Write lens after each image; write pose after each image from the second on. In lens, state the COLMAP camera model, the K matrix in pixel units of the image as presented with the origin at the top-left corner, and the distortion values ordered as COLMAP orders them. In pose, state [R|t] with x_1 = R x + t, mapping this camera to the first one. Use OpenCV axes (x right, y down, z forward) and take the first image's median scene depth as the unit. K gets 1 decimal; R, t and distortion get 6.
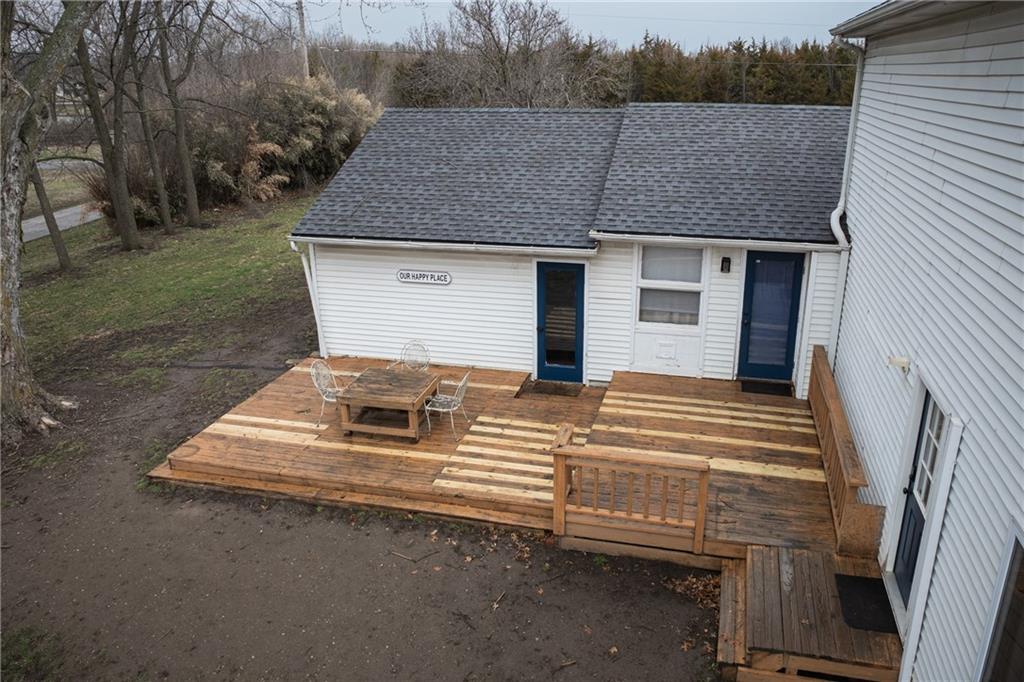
lens RADIAL K [[749.7, 0, 539.5], [0, 749.7, 336.5], [0, 0, 1]] dist [-0.033006, 0.006066]
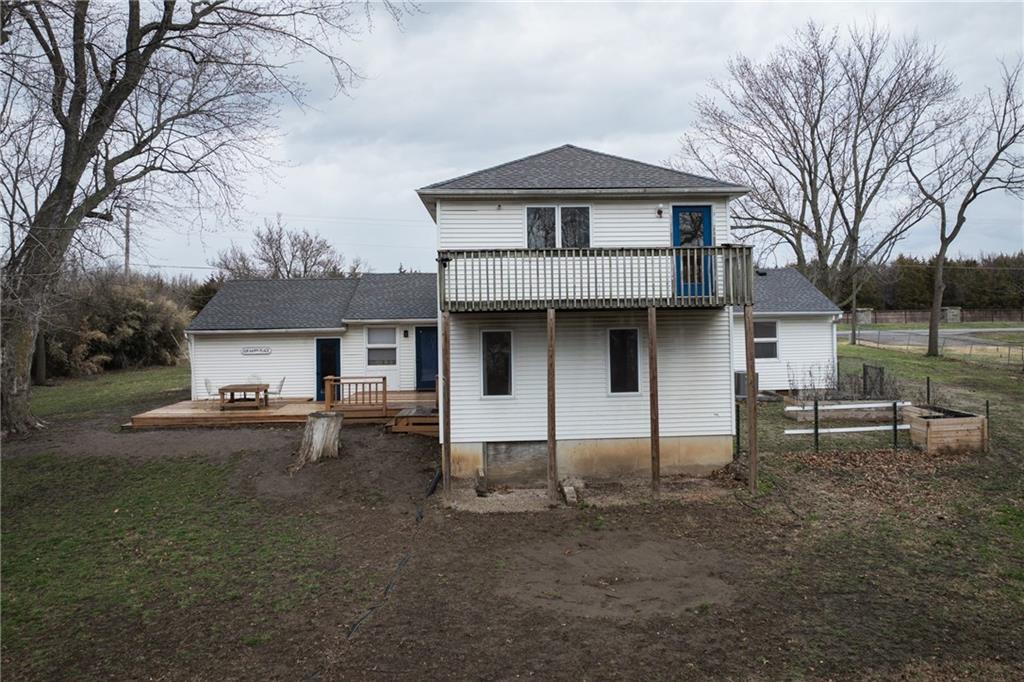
lens RADIAL K [[749.7, 0, 540.0], [0, 749.7, 289.1], [0, 0, 1]] dist [-0.033006, 0.006066]
pose [[0.955661, -0.001723, 0.294466, -0.021099], [0.108432, 0.931780, -0.346452, 0.556518], [-0.273780, 0.363020, 0.890652, -1.057951]]
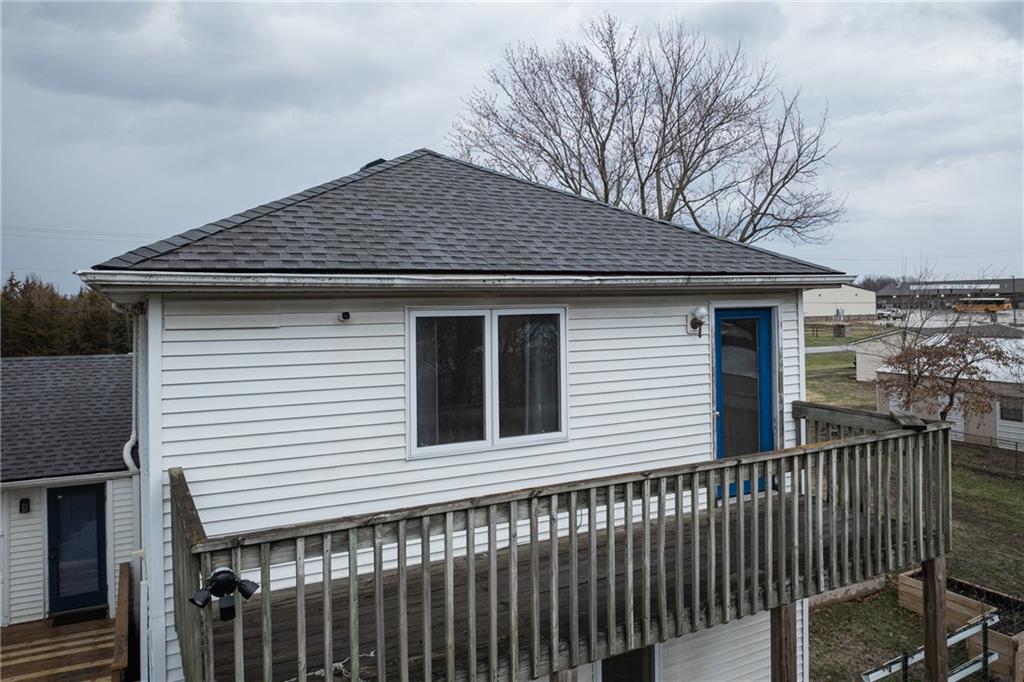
lens RADIAL K [[749.7, 0, 545.1], [0, 749.7, 286.2], [0, 0, 1]] dist [-0.033006, 0.006066]
pose [[0.736460, 0.009168, 0.676419, 0.078342], [0.236464, 0.933343, -0.270104, 0.066890], [-0.633807, 0.358869, 0.685202, -0.282106]]
